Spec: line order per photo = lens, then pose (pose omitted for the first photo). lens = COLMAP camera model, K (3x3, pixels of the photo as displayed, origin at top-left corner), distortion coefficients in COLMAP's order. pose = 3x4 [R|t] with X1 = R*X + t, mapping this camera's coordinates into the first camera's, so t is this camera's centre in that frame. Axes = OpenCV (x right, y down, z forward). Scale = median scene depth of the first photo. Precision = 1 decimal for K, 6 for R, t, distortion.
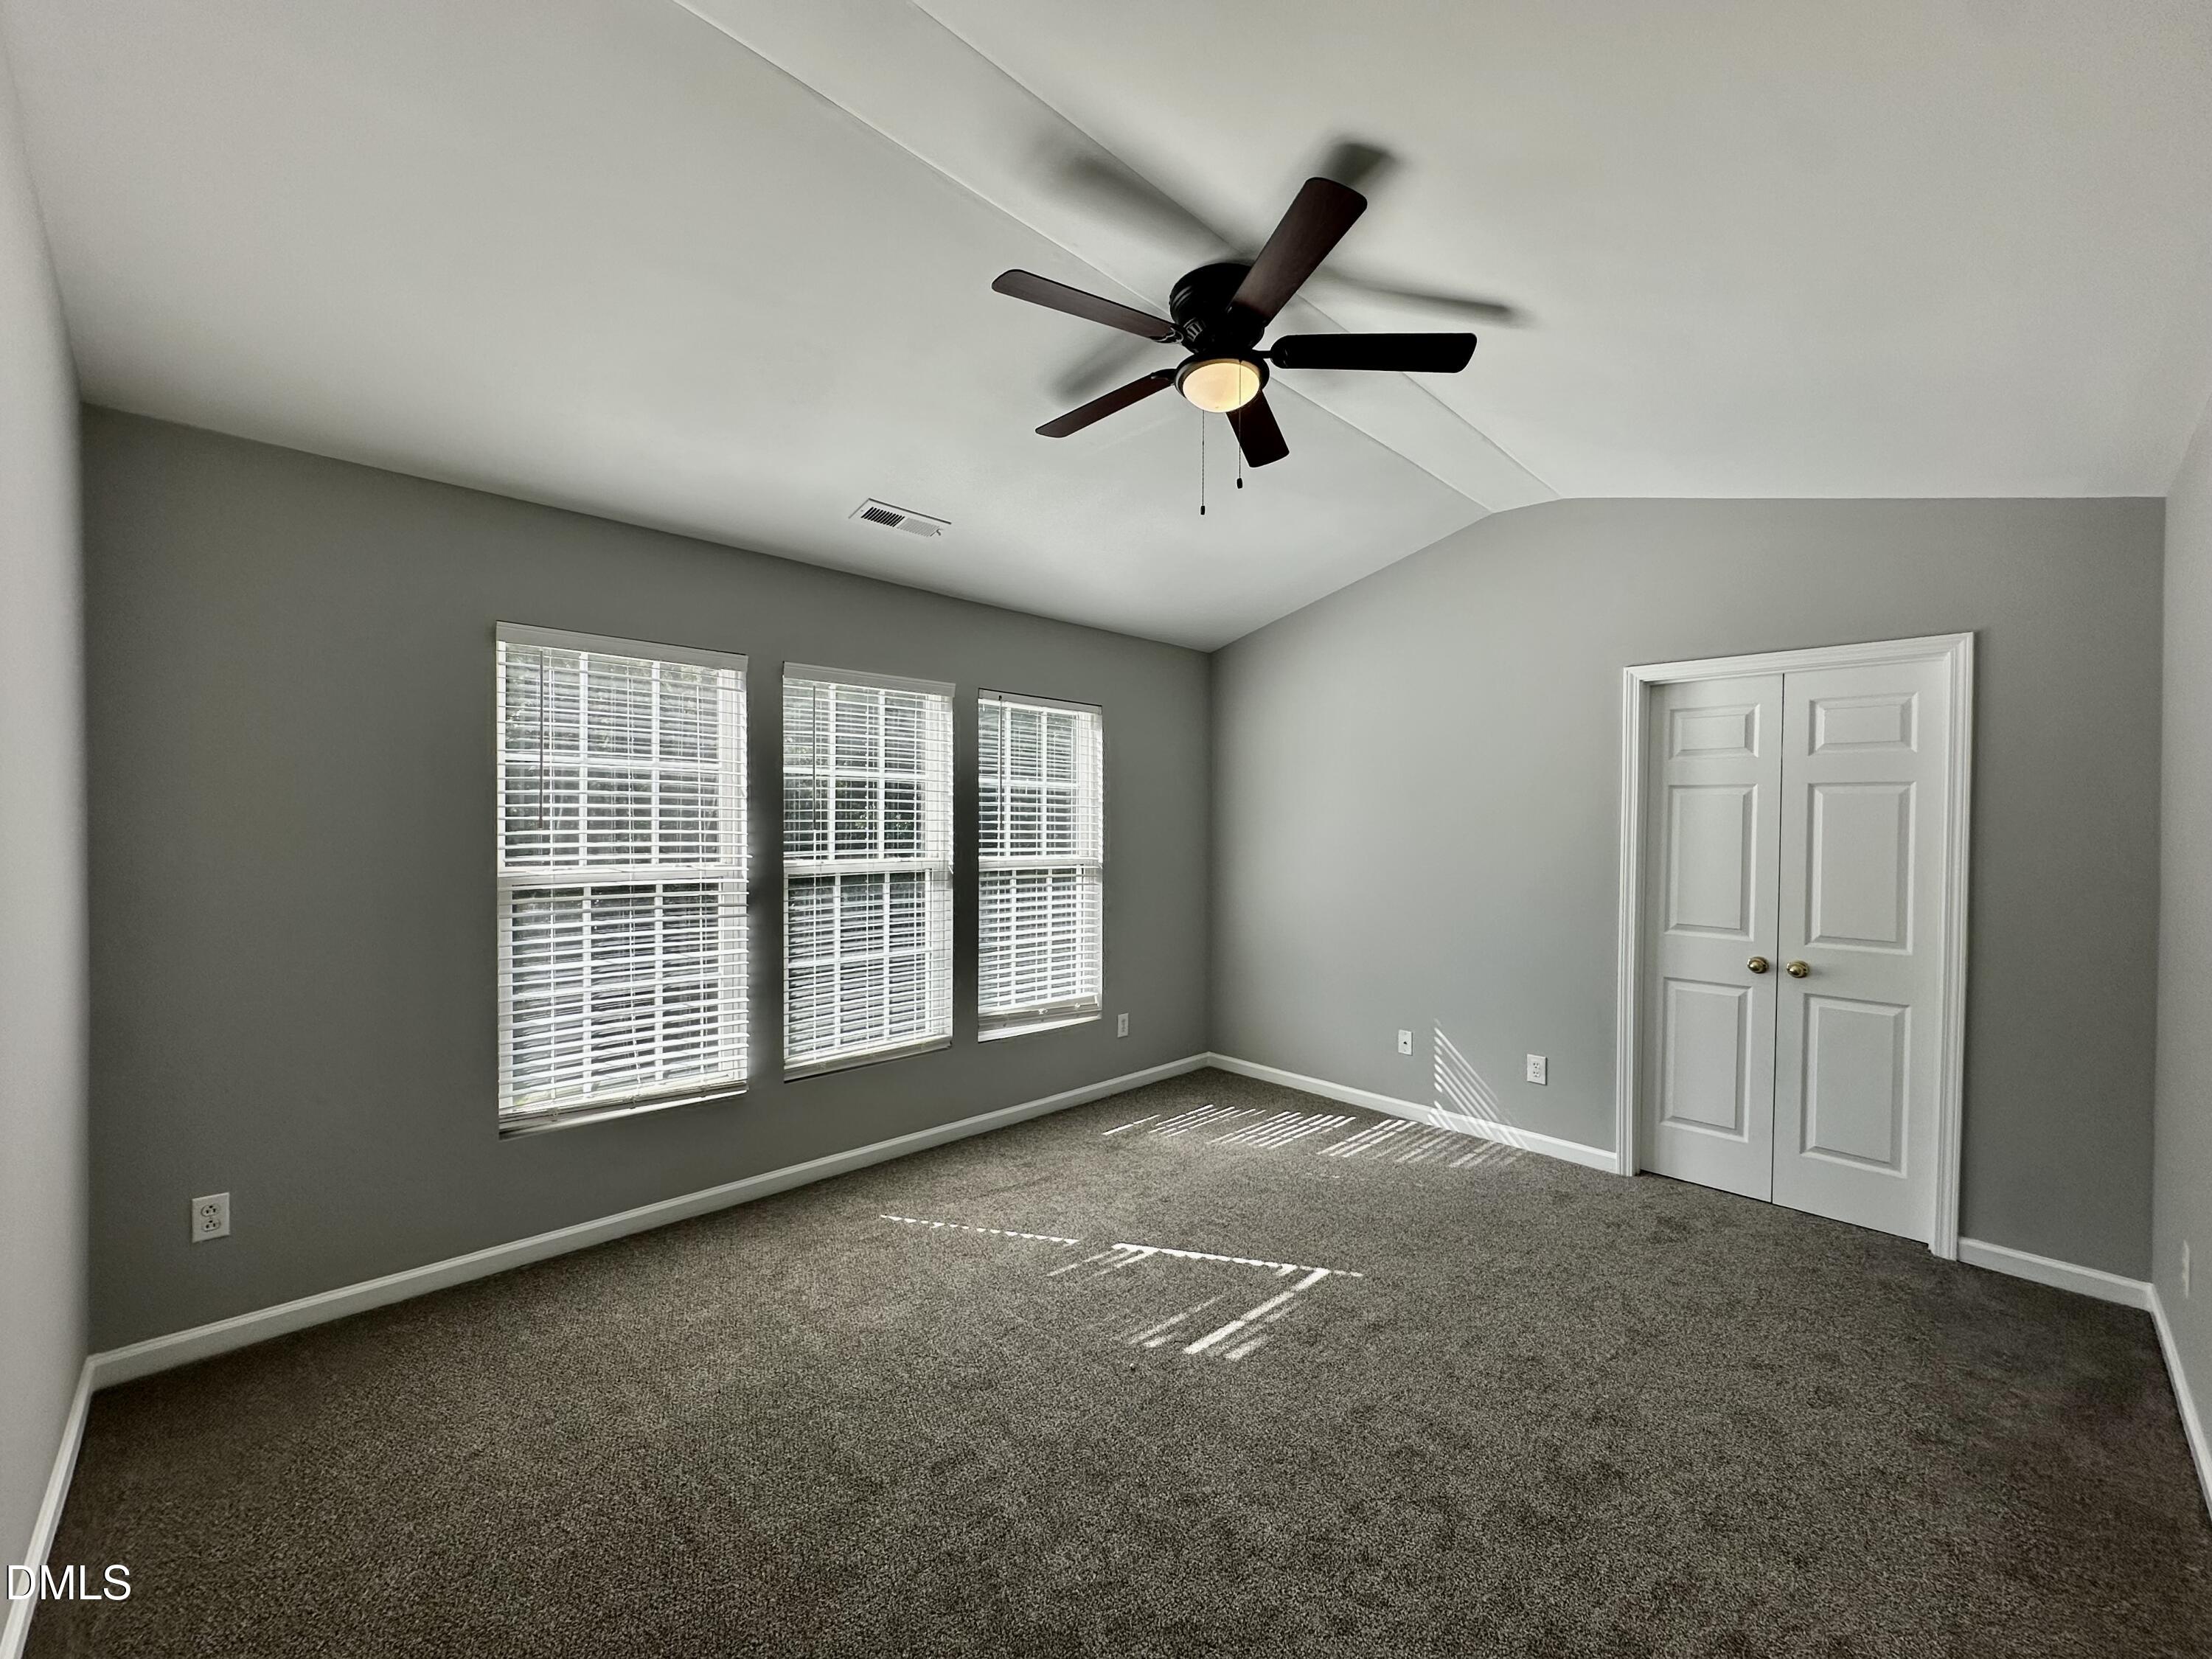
lens RADIAL K [[885.7, 0, 1106.0], [0, 885.7, 829.5], [0, 0, 1]] dist [0.001211, 0.000072]
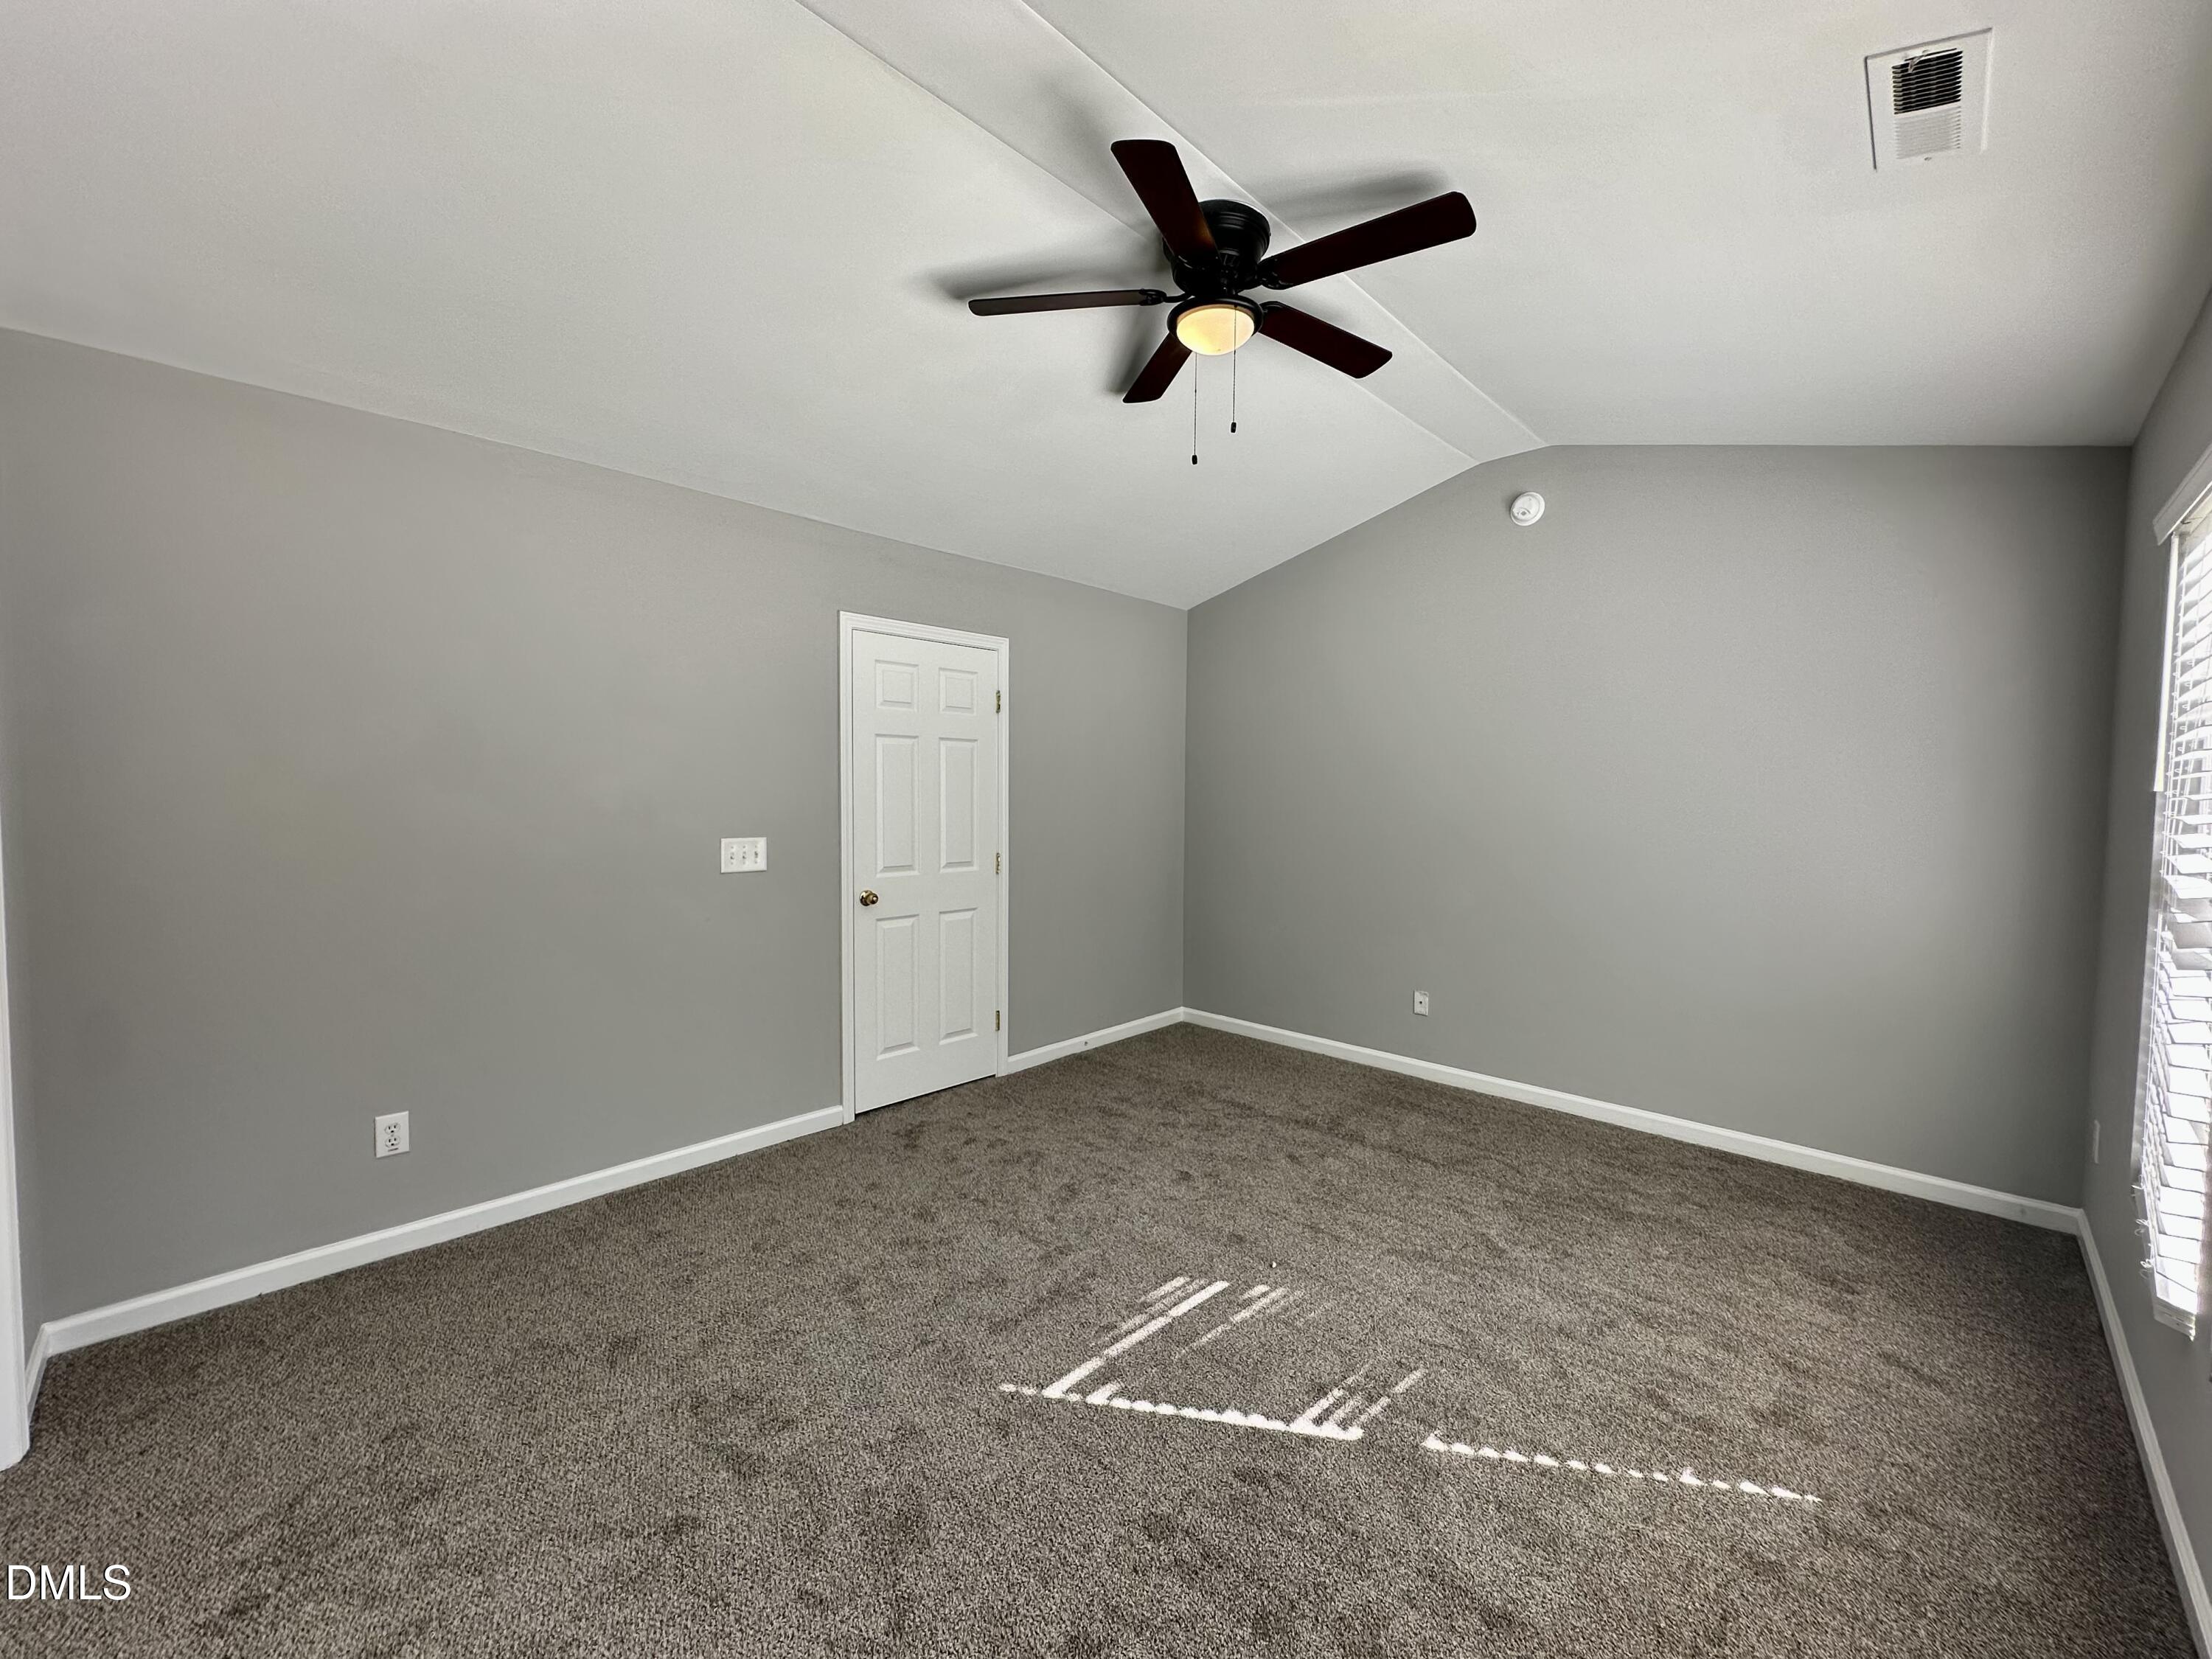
lens RADIAL K [[885.7, 0, 1106.0], [0, 885.7, 829.5], [0, 0, 1]] dist [0.001211, 0.000072]
pose [[-0.999375, -0.015885, -0.031582, 0.249360], [-0.017246, 0.998914, 0.043281, 0.012348], [0.030861, 0.043799, -0.998564, 1.829853]]
